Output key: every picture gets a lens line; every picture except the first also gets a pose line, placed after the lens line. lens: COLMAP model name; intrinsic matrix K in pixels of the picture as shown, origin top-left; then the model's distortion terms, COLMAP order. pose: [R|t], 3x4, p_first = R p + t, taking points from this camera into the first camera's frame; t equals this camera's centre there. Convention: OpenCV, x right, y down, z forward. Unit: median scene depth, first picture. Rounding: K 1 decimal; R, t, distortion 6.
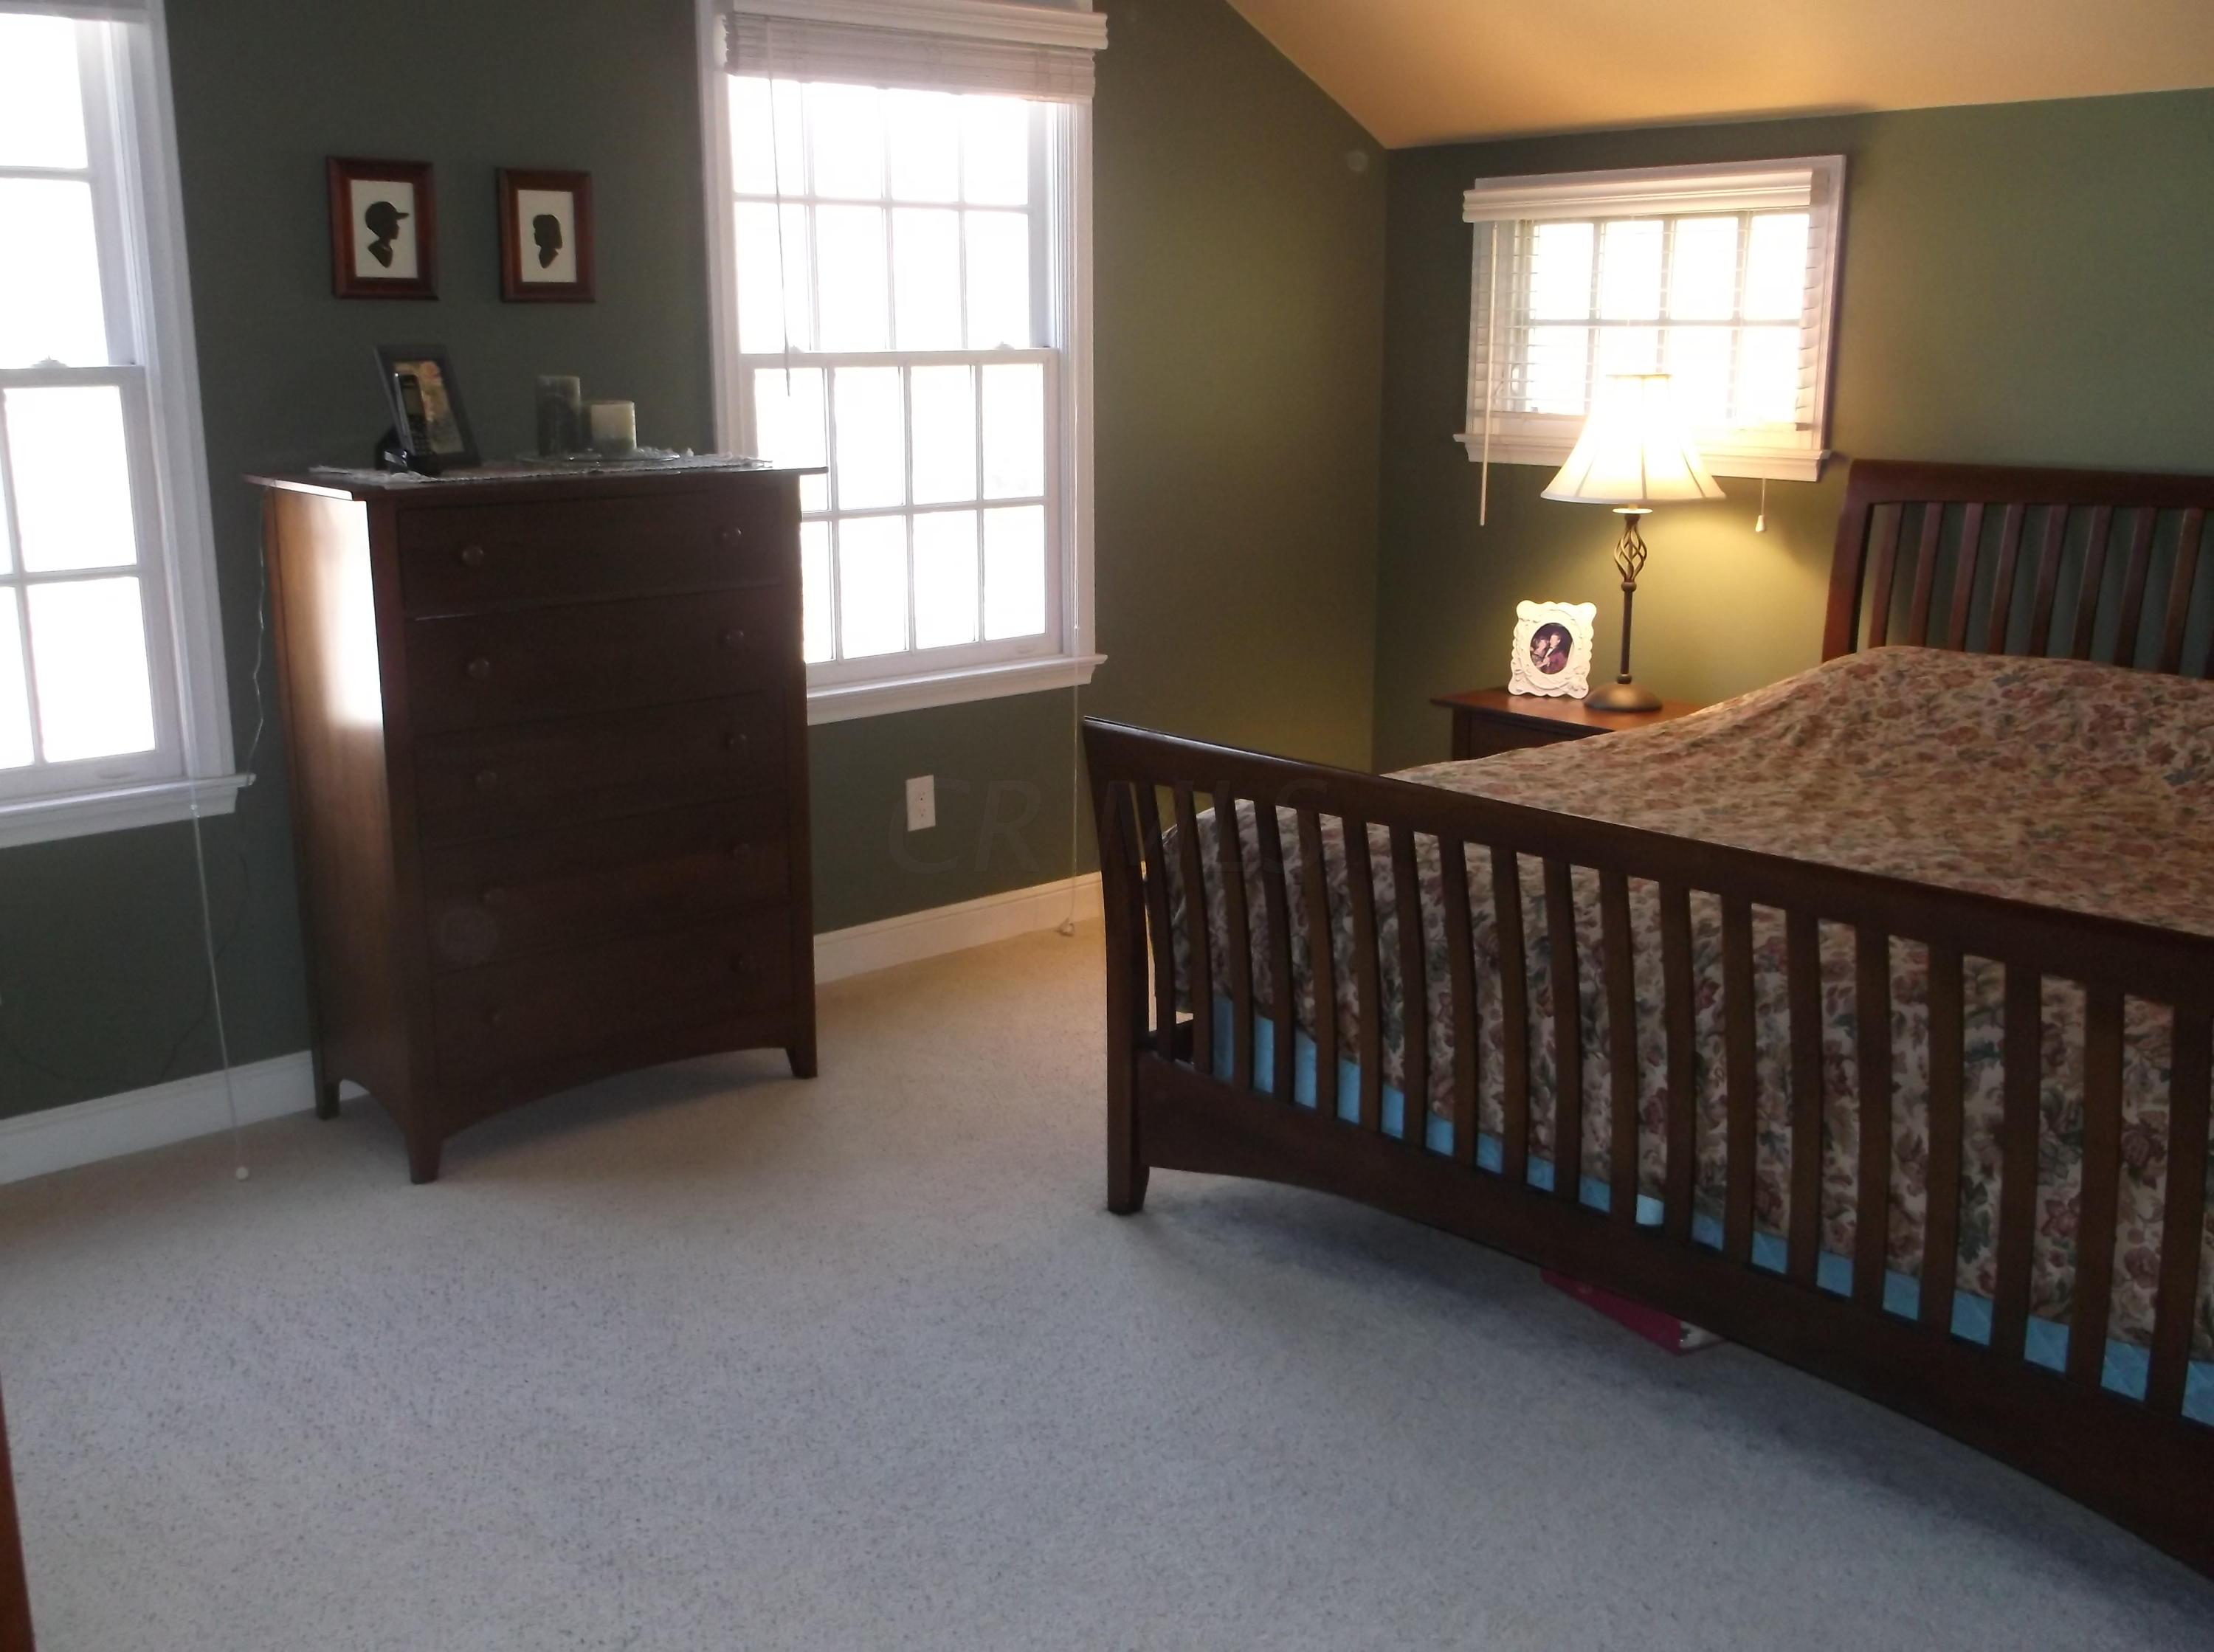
lens RADIAL K [[2179.0, 0, 1107.0], [0, 2179.0, 826.0], [0, 0, 1]] dist [0.019339, -0.001482]
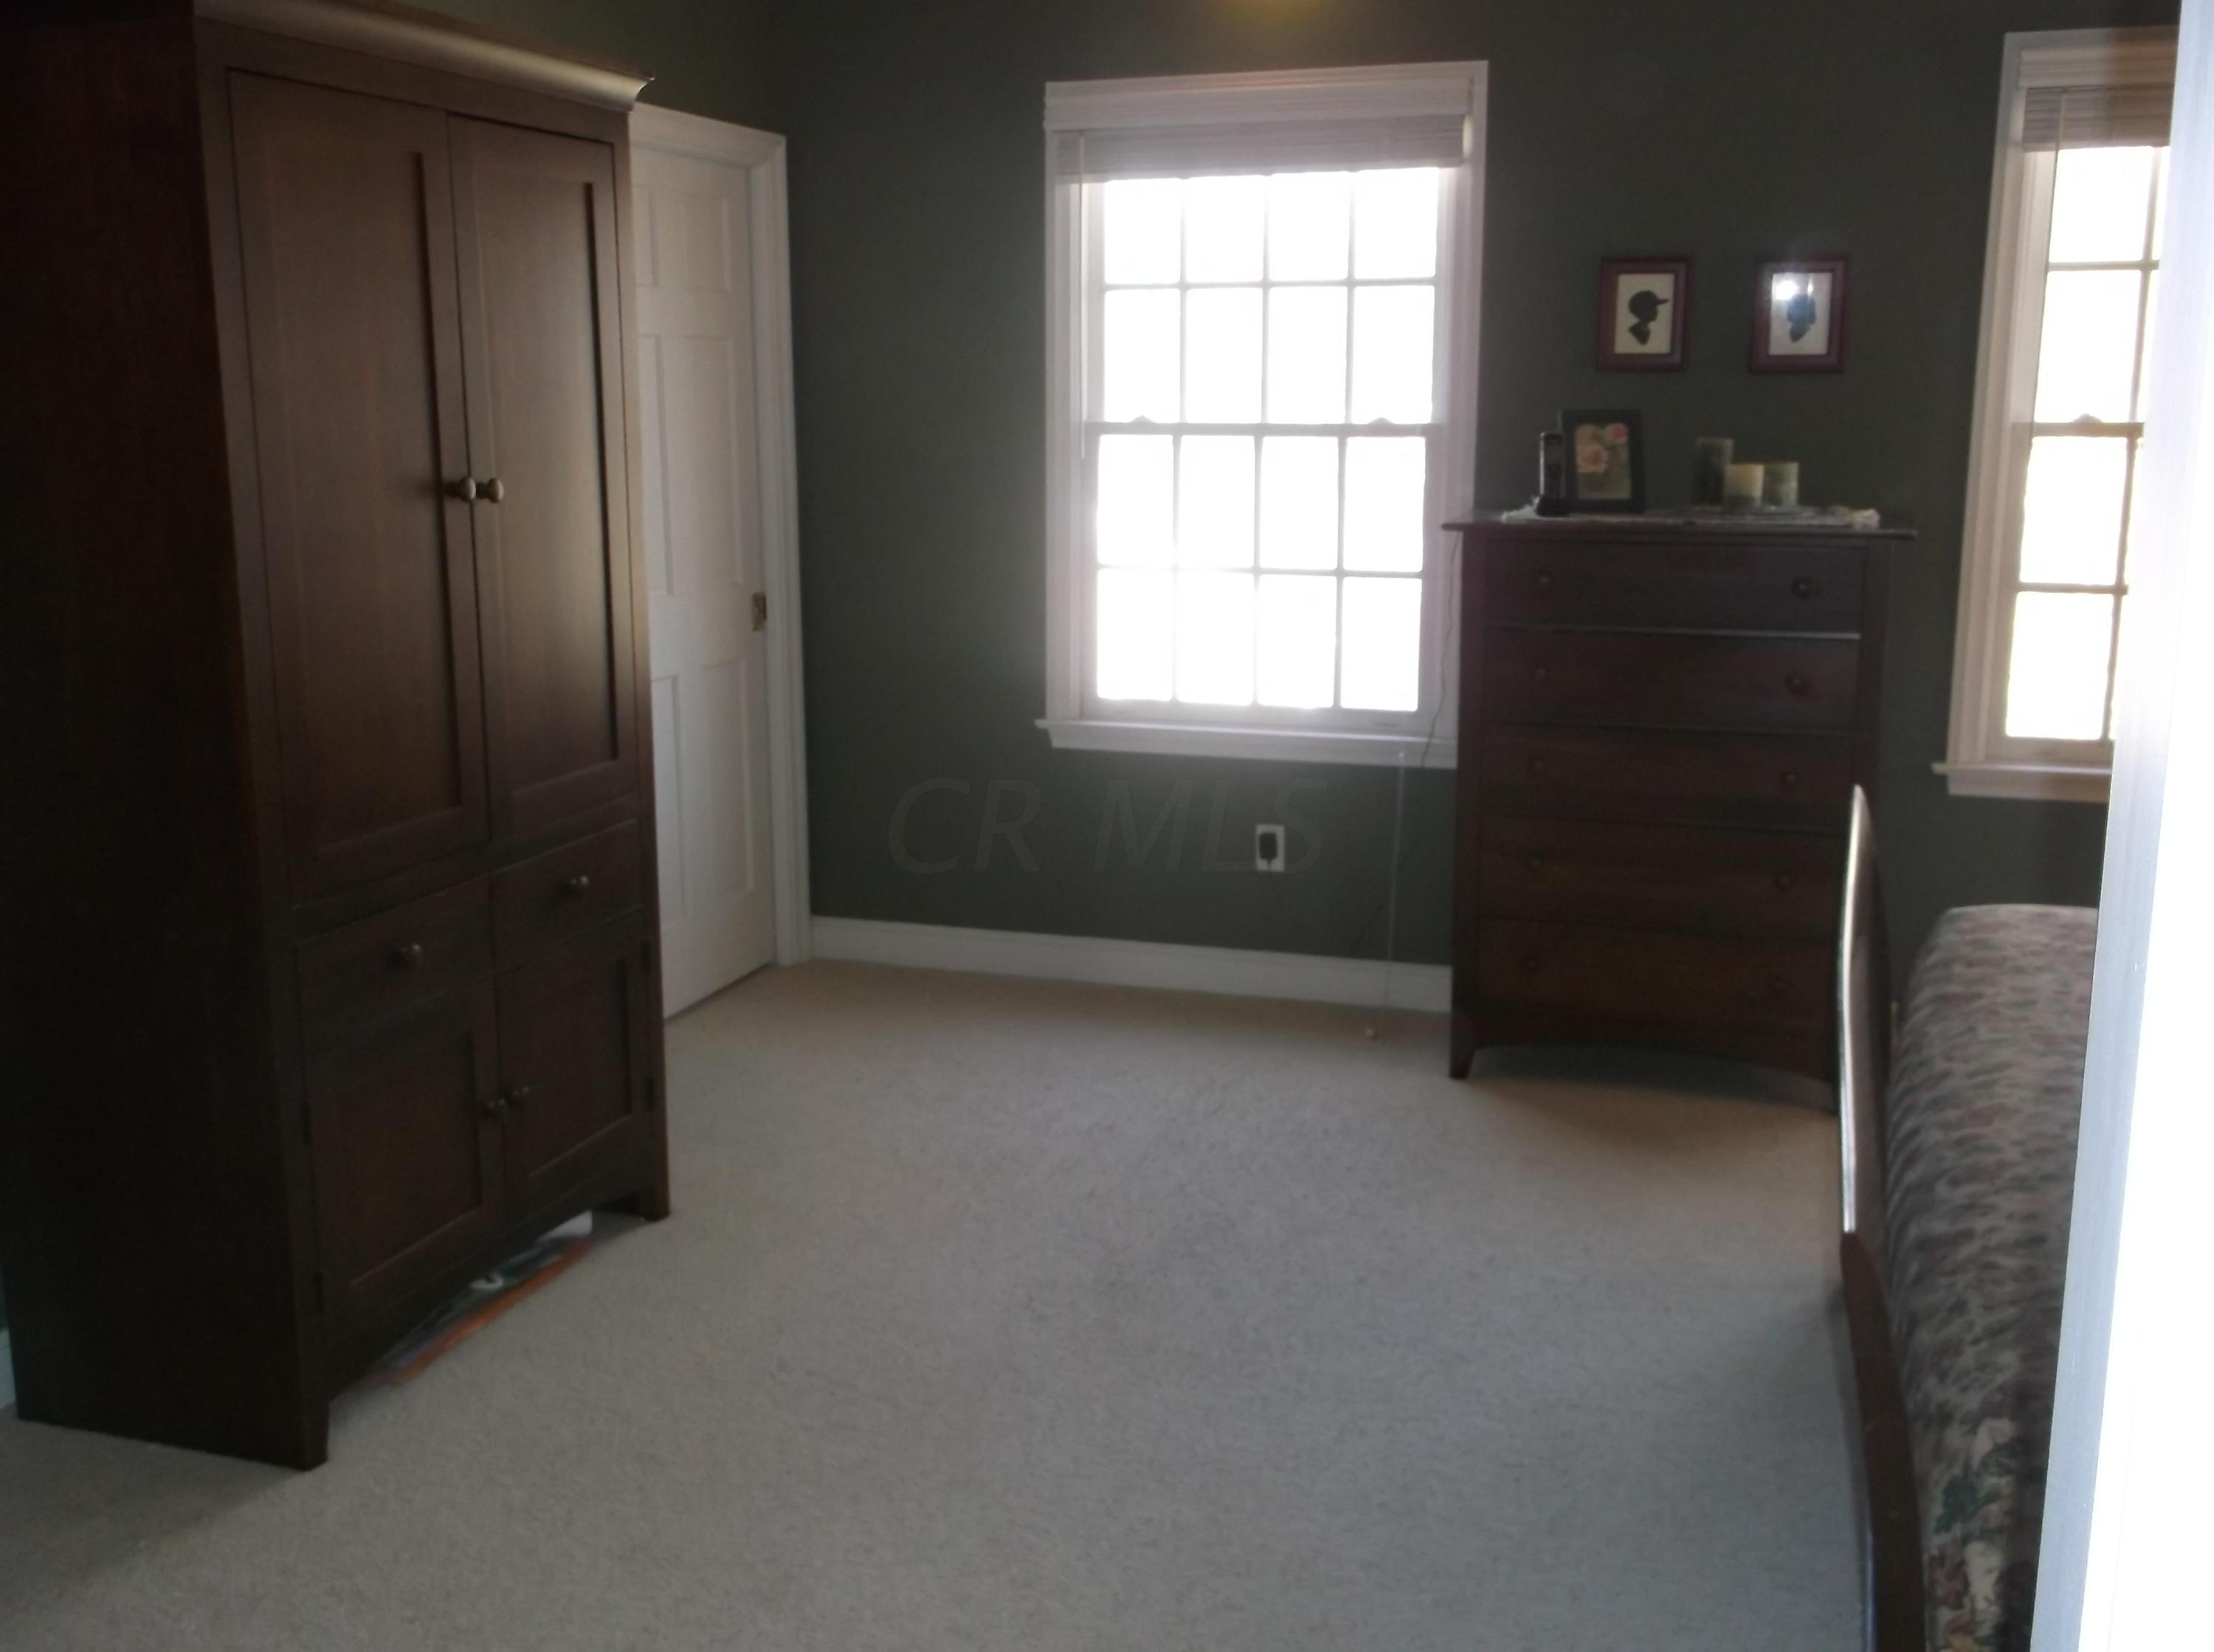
lens RADIAL K [[2179.0, 0, 1107.0], [0, 2179.0, 826.0], [0, 0, 1]] dist [0.019339, -0.001482]
pose [[0.493225, 0.174455, -0.852229, 0.482375], [-0.198572, 0.976398, 0.084949, -0.033378], [0.846934, 0.127330, 0.516226, 0.134406]]
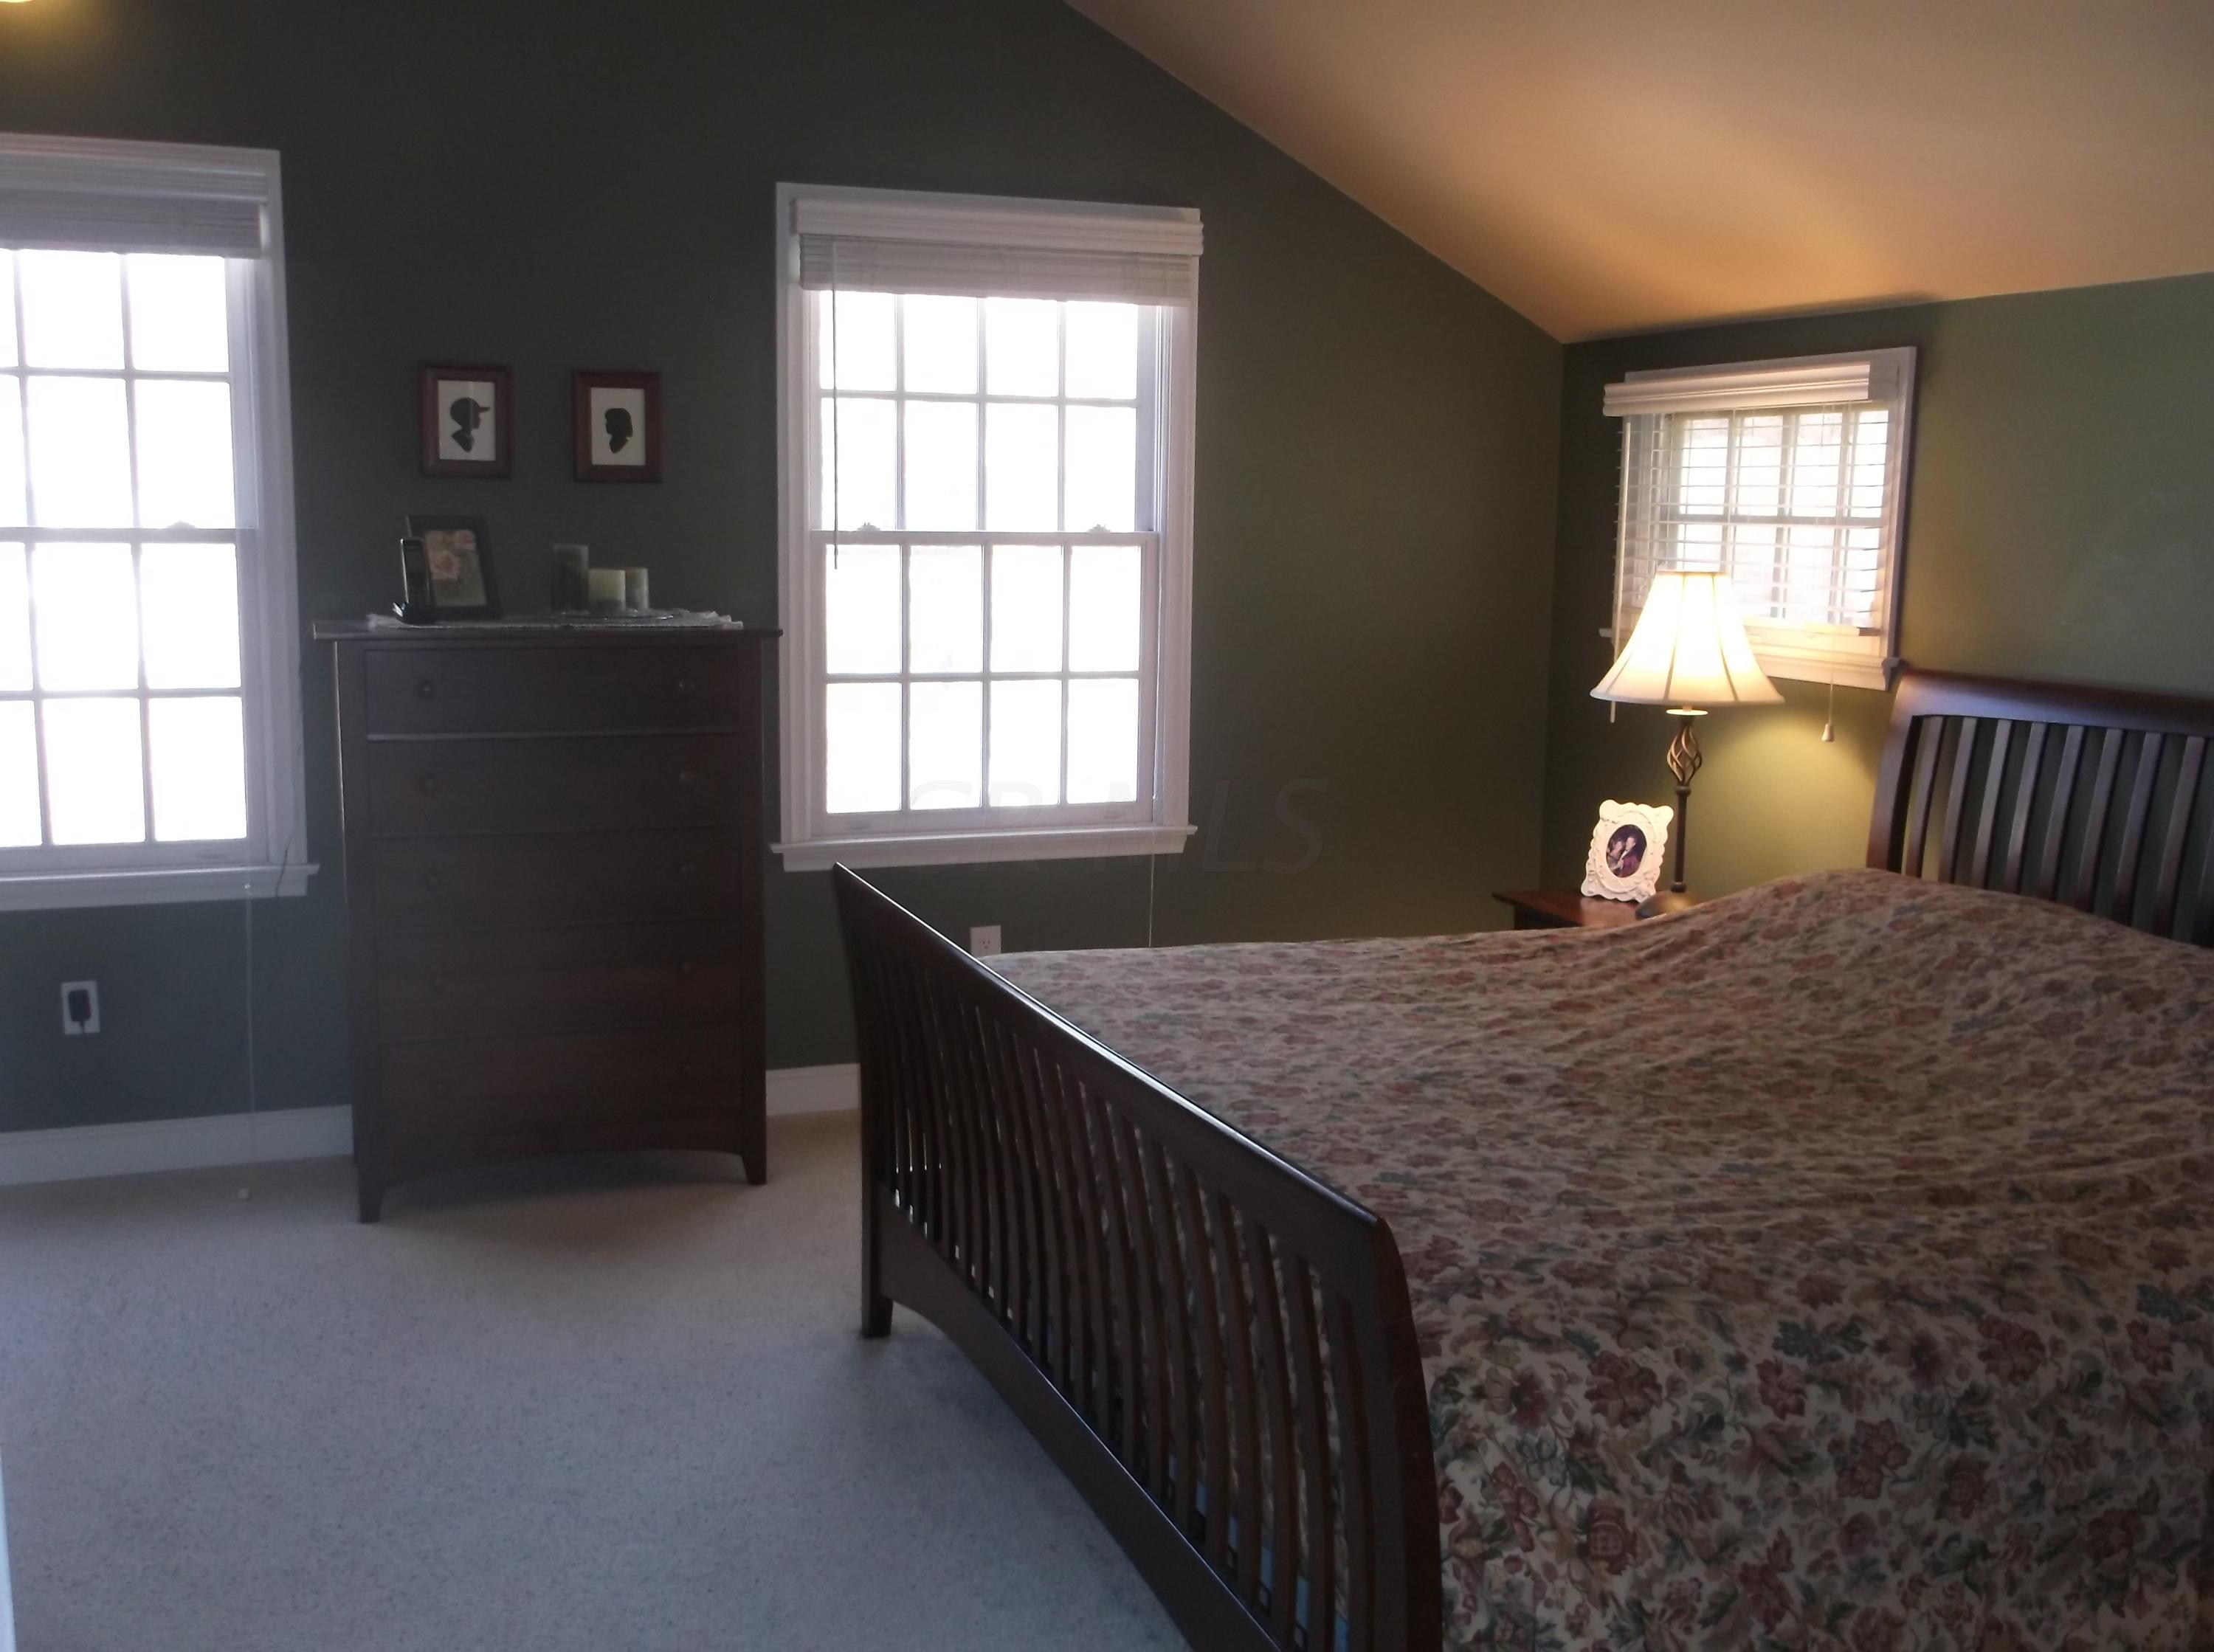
lens RADIAL K [[2188.4, 0, 1107.0], [0, 2188.4, 826.0], [0, 0, 1]] dist [0.007008, -0.006160]
pose [[0.931501, 0.068787, -0.357174, 0.355169], [-0.098690, 0.992916, -0.066159, -0.006462], [0.350093, 0.096877, 0.931692, 0.022821]]
